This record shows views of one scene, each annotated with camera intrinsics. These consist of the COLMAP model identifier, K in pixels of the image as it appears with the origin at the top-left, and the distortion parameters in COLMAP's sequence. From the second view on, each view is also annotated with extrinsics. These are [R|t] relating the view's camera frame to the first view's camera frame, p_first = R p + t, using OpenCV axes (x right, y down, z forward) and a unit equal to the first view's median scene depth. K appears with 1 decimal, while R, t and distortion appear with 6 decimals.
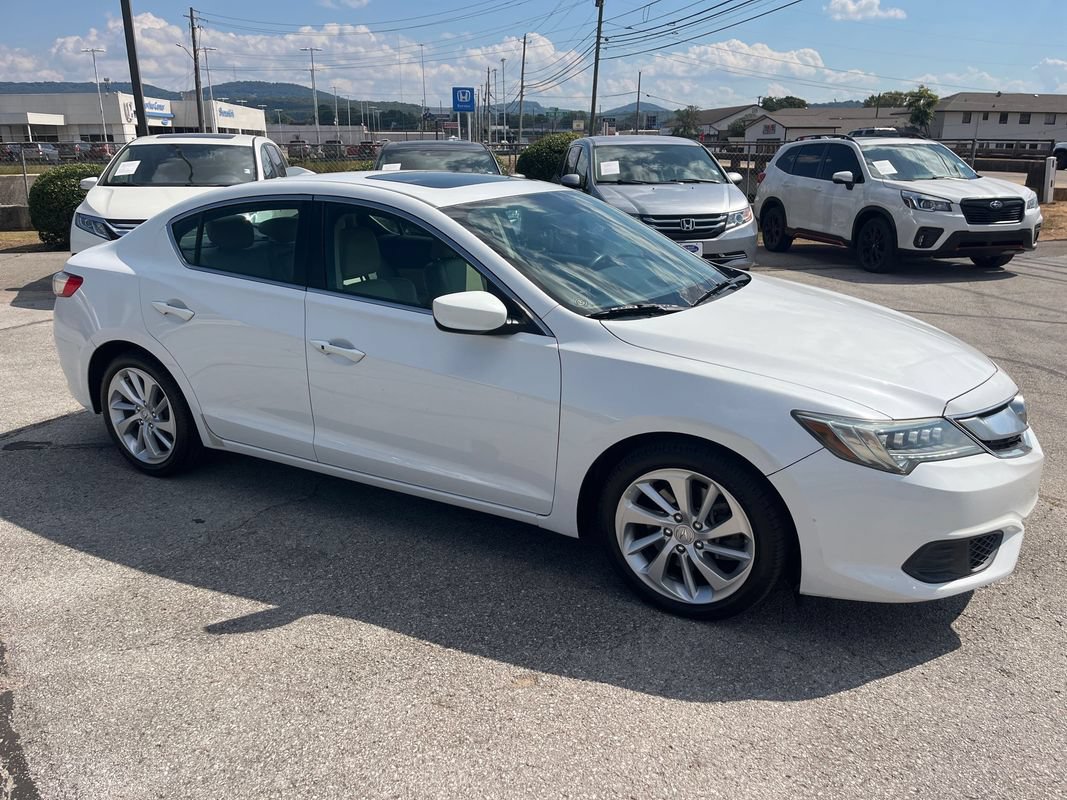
lens RADIAL K [[819.3, 0, 535.4], [0, 819.3, 396.8], [0, 0, 1]] dist [0.084913, -0.114801]
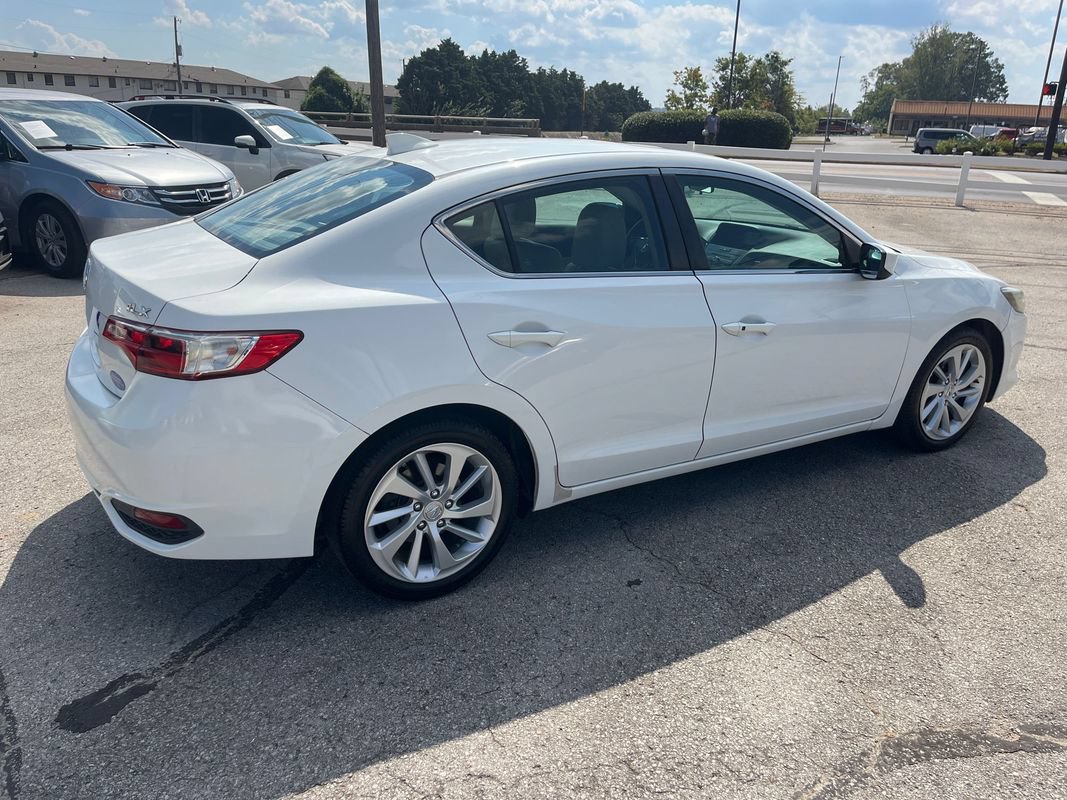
lens RADIAL K [[819.3, 0, 537.0], [0, 819.3, 399.4], [0, 0, 1]] dist [0.084913, -0.114801]
pose [[0.499580, -0.263286, 0.825288, -0.400513], [0.226229, 0.959286, 0.169089, -0.066422], [-0.836206, 0.102230, 0.538802, 0.237056]]
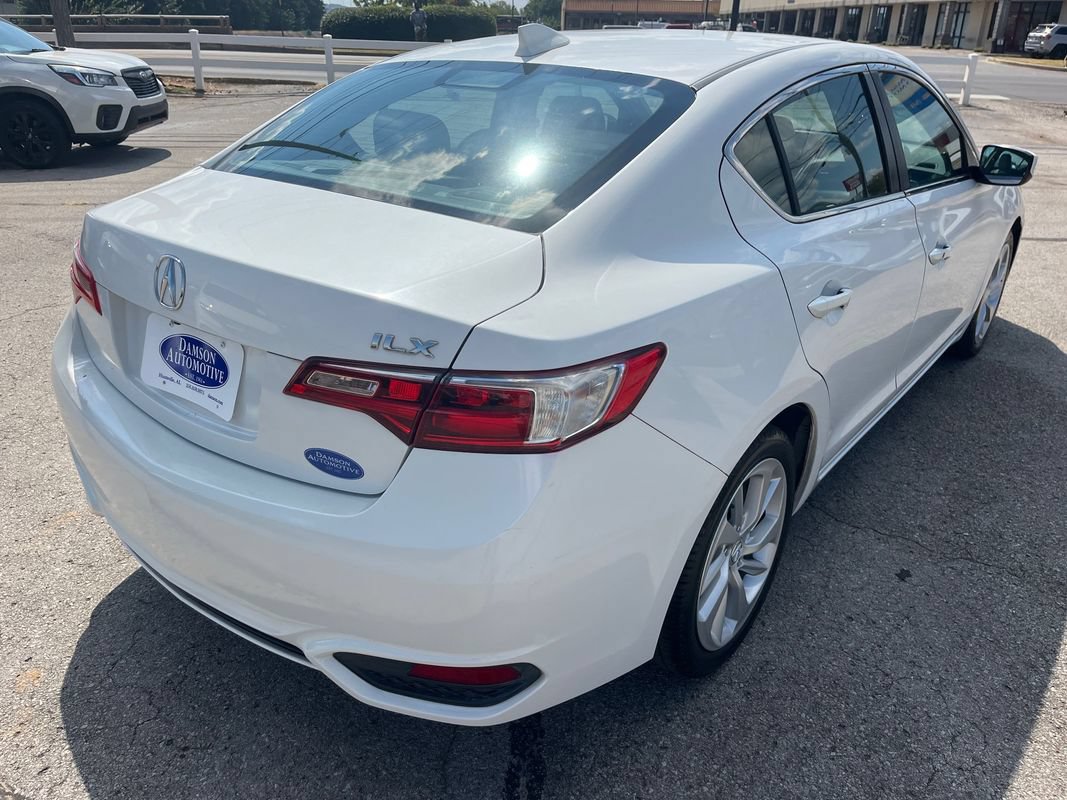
lens RADIAL K [[819.3, 0, 537.9], [0, 819.3, 395.0], [0, 0, 1]] dist [0.084913, -0.114801]
pose [[0.154110, -0.398365, 0.904188, -0.378096], [0.272385, 0.896788, 0.348680, -0.112043], [-0.949767, 0.192552, 0.246712, 0.408680]]
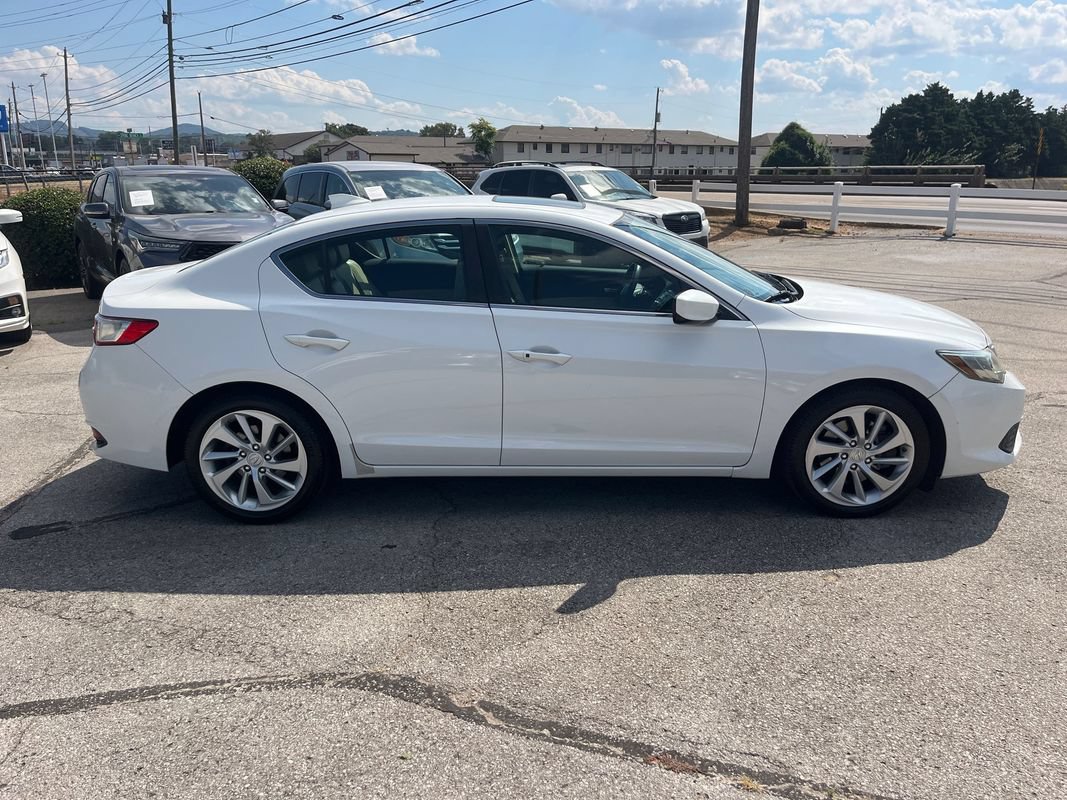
lens RADIAL K [[819.3, 0, 536.0], [0, 819.3, 403.4], [0, 0, 1]] dist [0.084913, -0.114801]
pose [[0.875036, -0.134944, 0.464868, -0.259753], [0.144541, 0.989383, 0.015130, -0.003971], [-0.461974, 0.053953, 0.885251, 0.010800]]
